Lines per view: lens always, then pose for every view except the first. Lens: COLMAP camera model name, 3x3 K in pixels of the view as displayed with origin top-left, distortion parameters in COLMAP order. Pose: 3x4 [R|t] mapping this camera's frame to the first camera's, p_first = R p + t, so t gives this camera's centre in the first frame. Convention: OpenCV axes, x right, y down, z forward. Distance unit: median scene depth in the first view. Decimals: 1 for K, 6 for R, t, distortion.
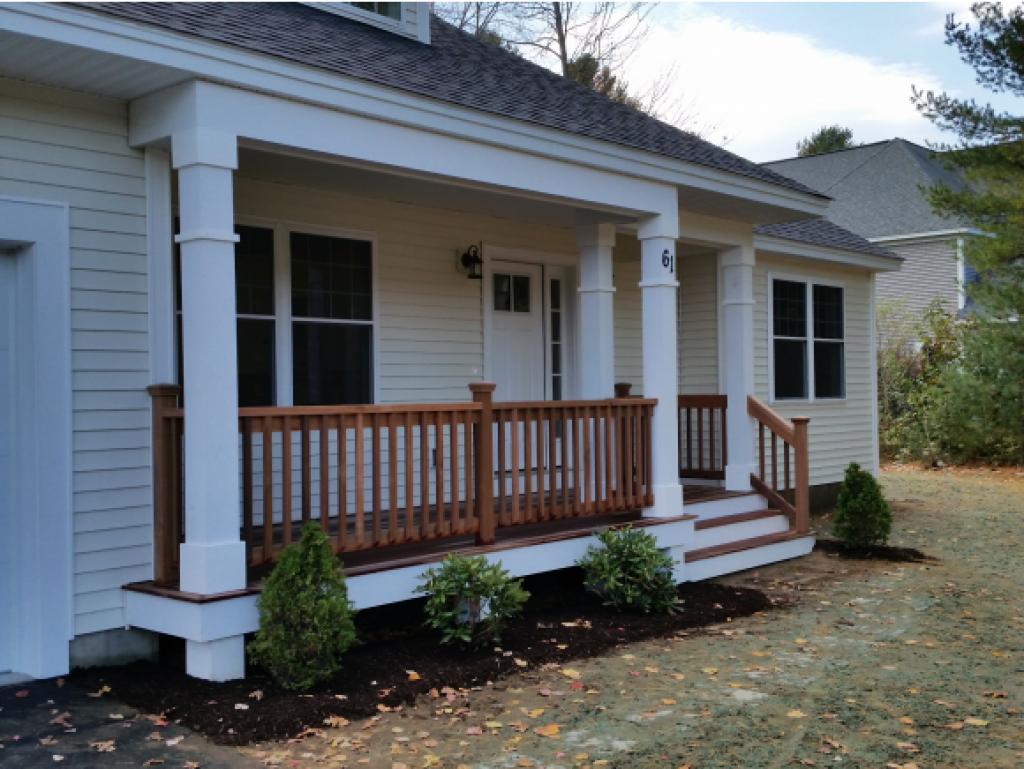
lens RADIAL K [[1109.6, 0, 509.0], [0, 1109.6, 378.6], [0, 0, 1]] dist [0.106065, -0.045287]
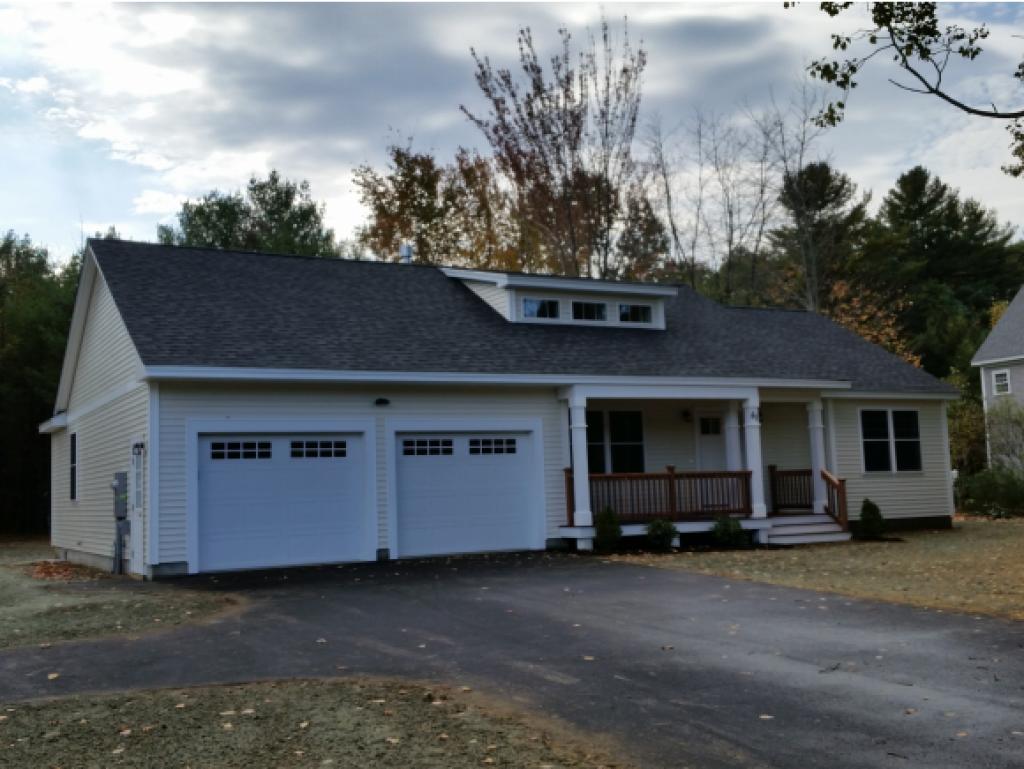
lens RADIAL K [[1109.6, 0, 509.0], [0, 1109.6, 378.6], [0, 0, 1]] dist [0.106065, -0.045287]
pose [[0.942508, -0.048070, -0.330709, 0.460417], [0.021856, 0.996348, -0.082535, 0.006726], [0.333469, 0.070562, 0.940117, -1.588348]]
